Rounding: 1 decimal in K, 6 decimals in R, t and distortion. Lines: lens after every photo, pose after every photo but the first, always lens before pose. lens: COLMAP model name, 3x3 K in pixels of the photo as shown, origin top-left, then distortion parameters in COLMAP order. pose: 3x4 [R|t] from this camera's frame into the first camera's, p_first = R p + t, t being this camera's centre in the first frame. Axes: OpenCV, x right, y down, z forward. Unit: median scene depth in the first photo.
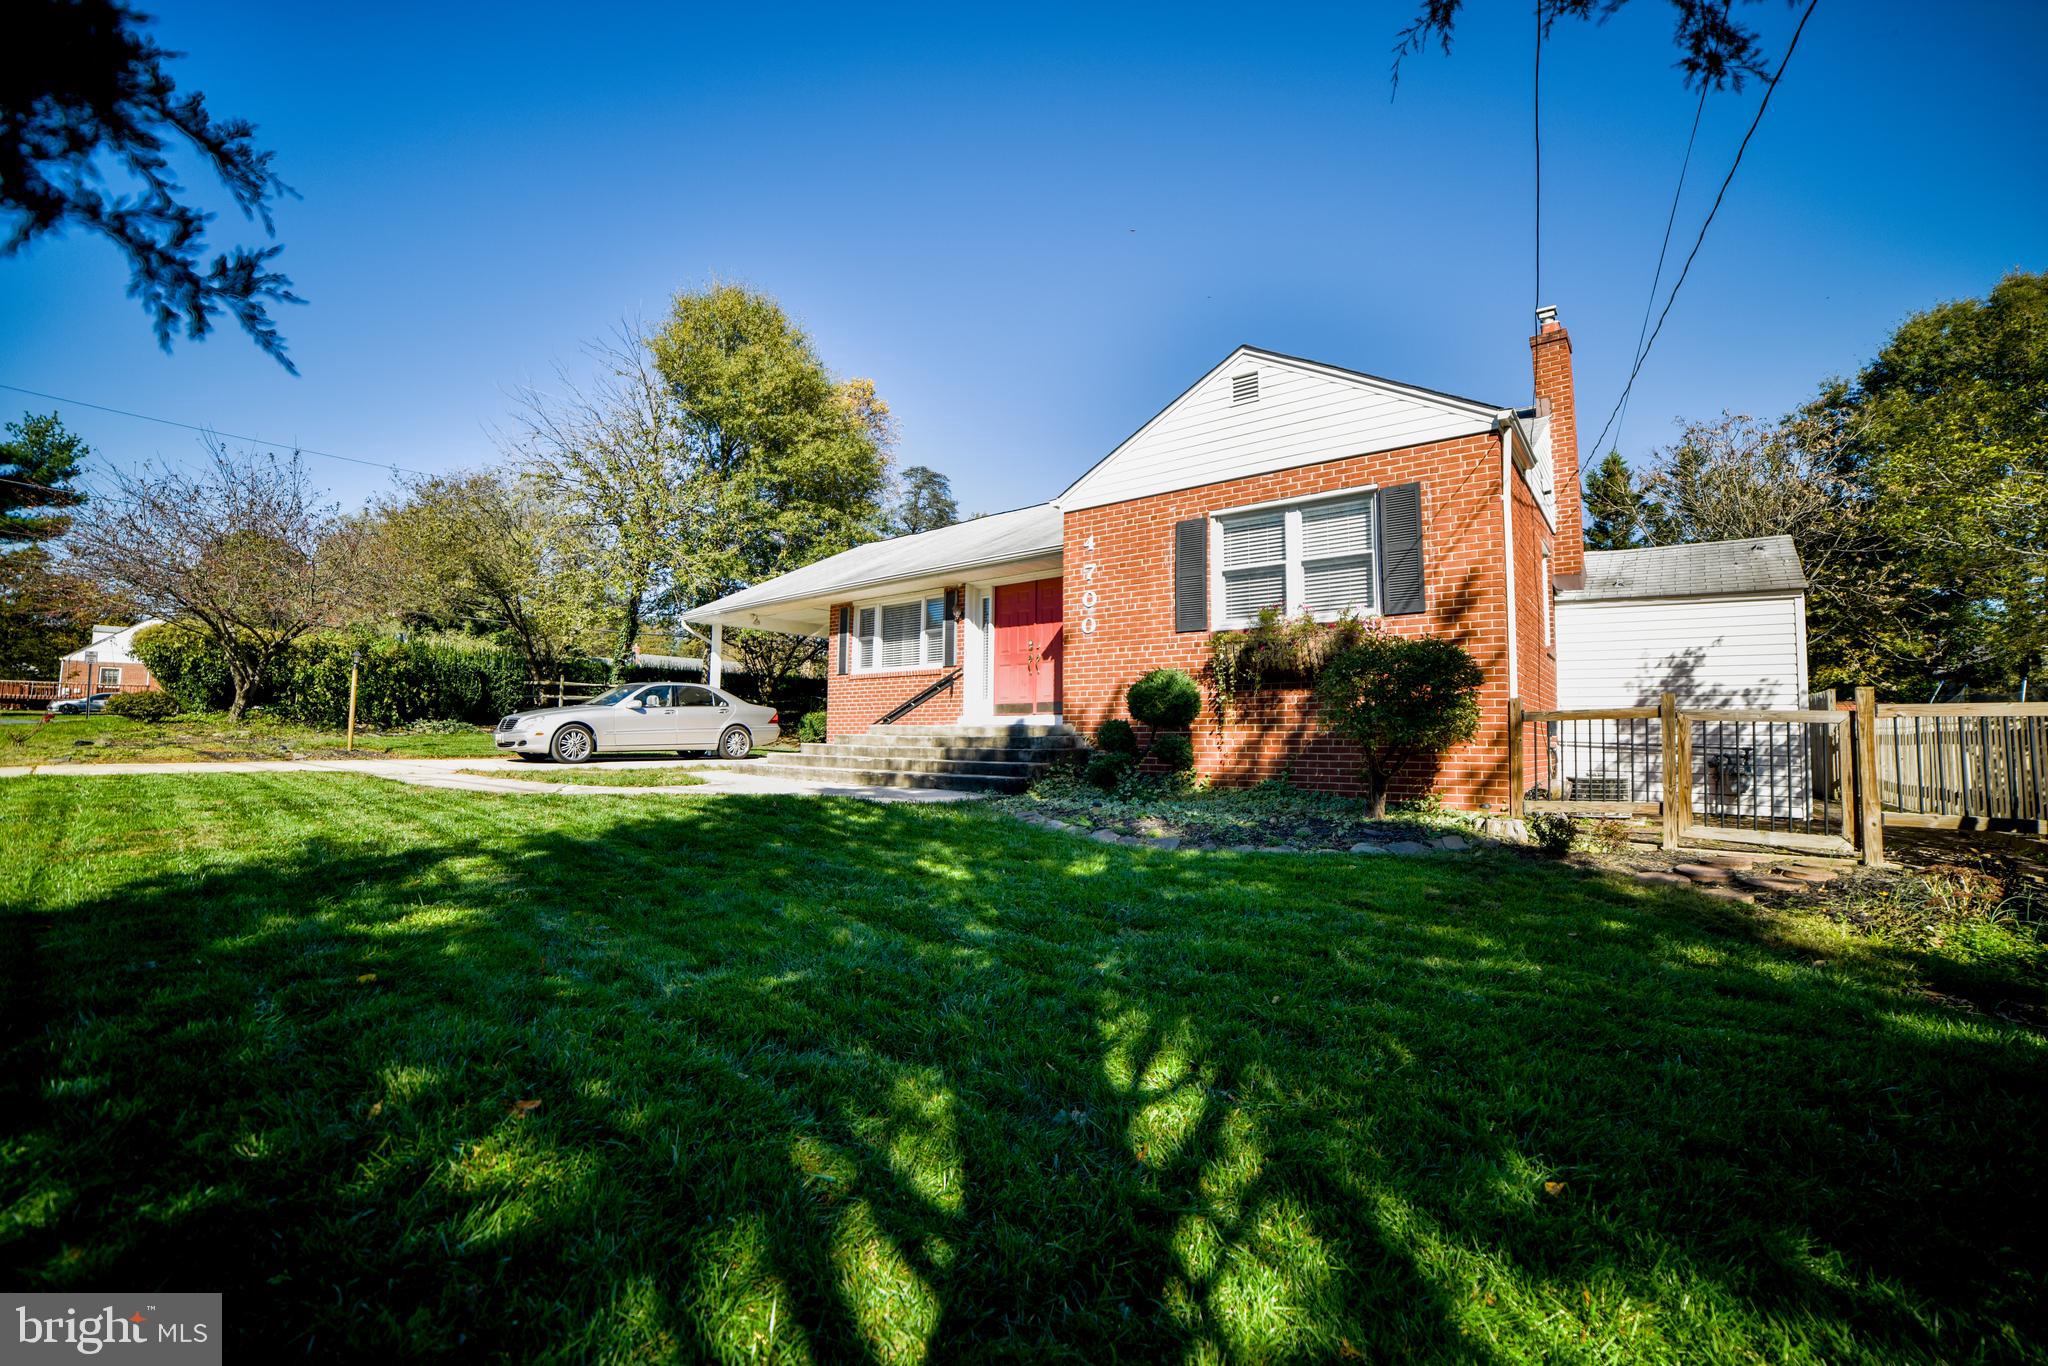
lens RADIAL K [[815.7, 0, 1038.2], [0, 815.7, 680.5], [0, 0, 1]] dist [-0.029528, 0.003856]
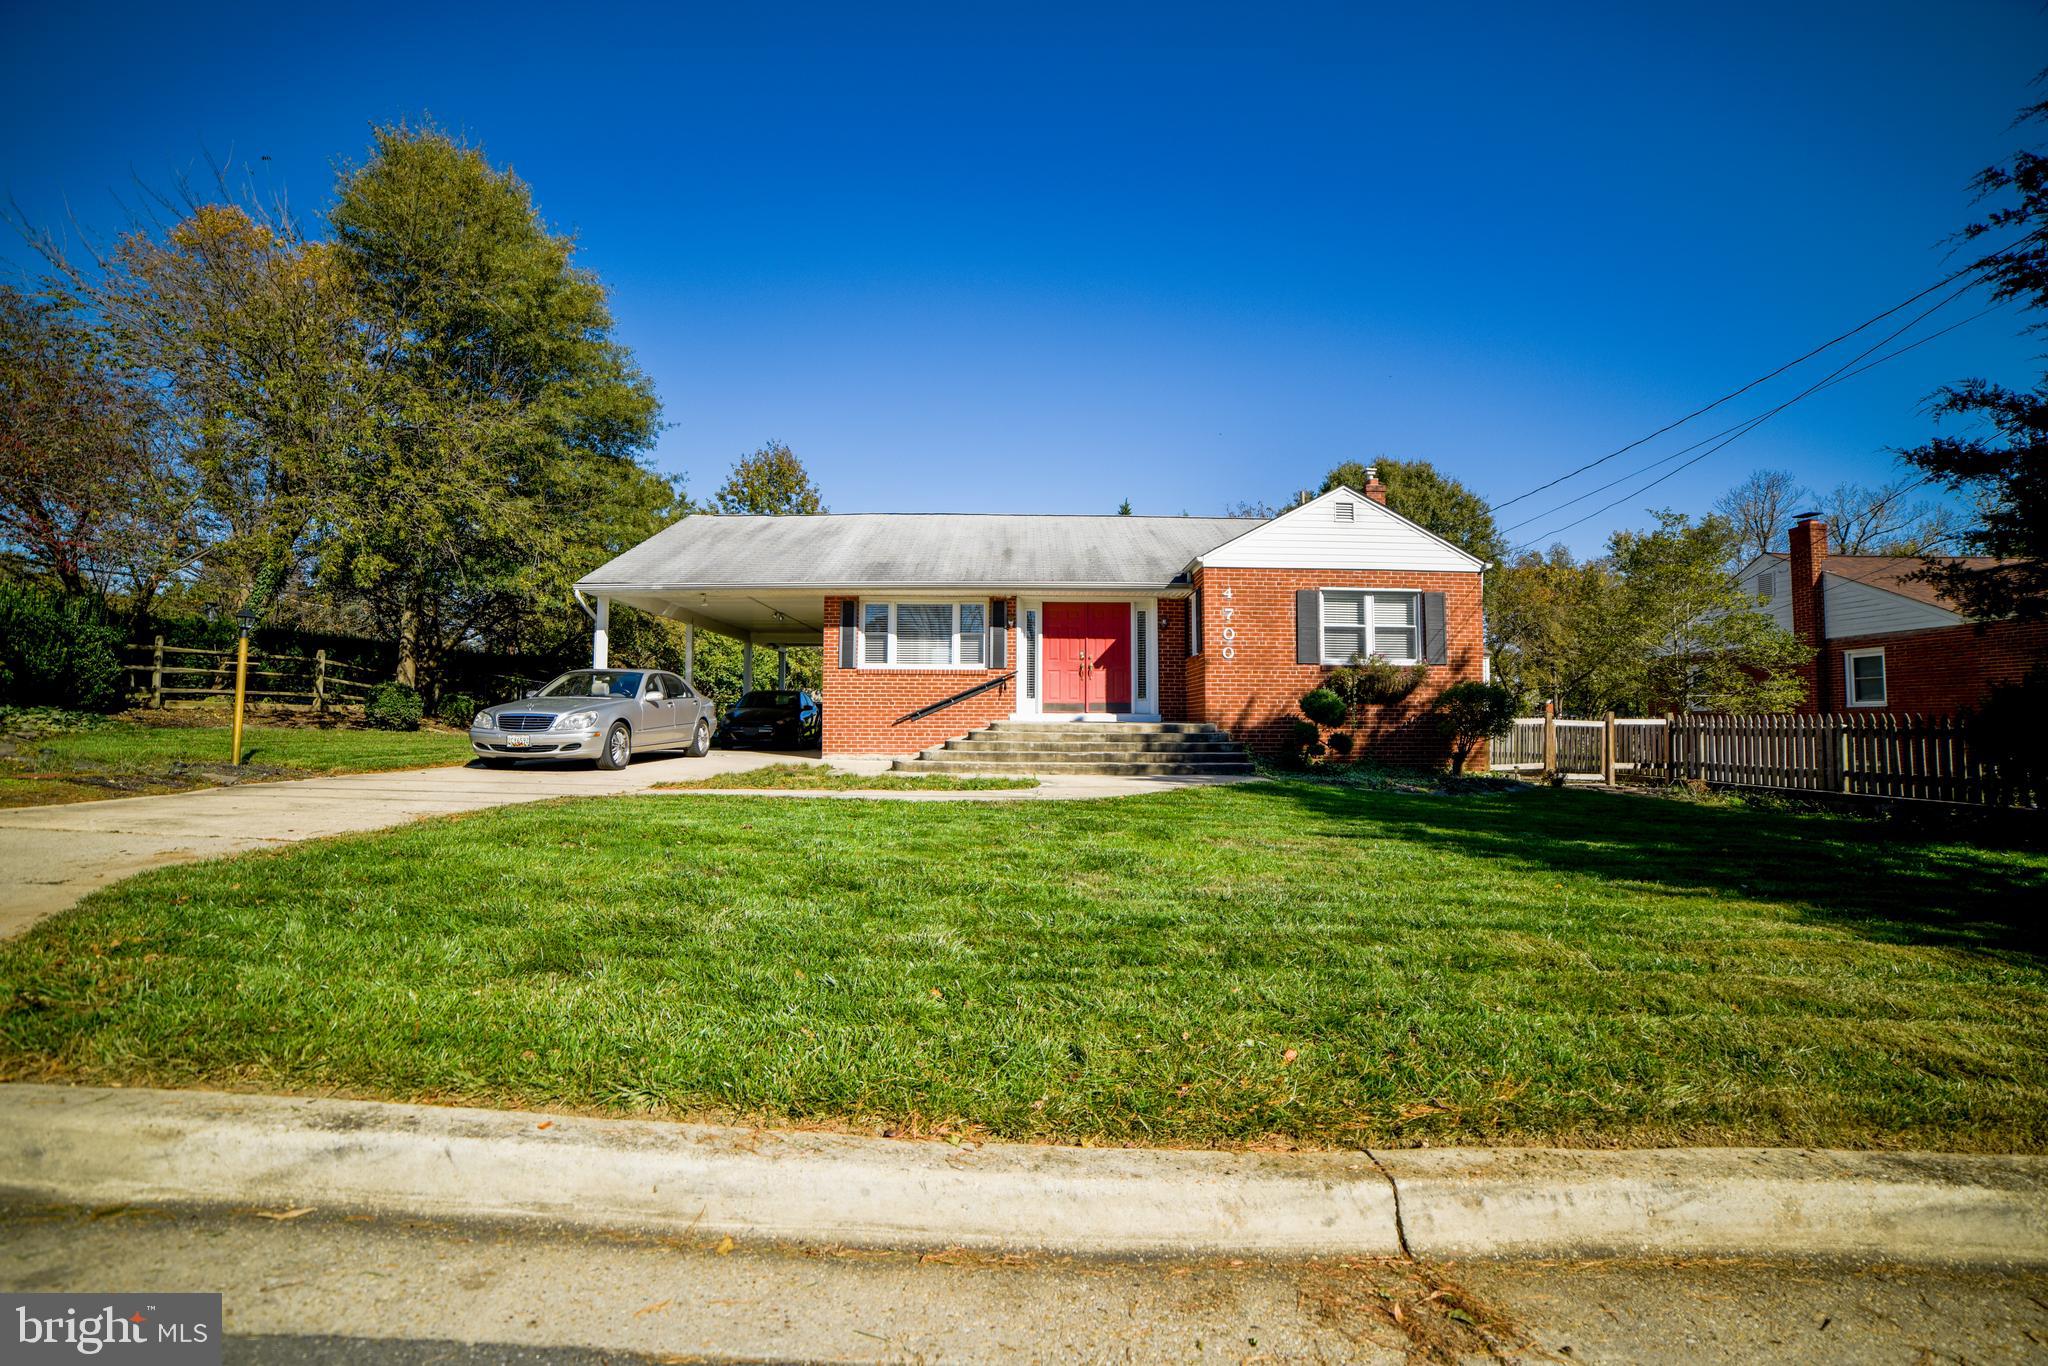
lens RADIAL K [[815.7, 0, 1038.0], [0, 815.7, 684.4], [0, 0, 1]] dist [-0.029528, 0.003856]
pose [[0.761985, 0.023103, 0.647182, -0.853844], [-0.044170, 0.998890, 0.016347, -0.017645], [-0.646086, -0.041042, 0.762160, 0.116972]]
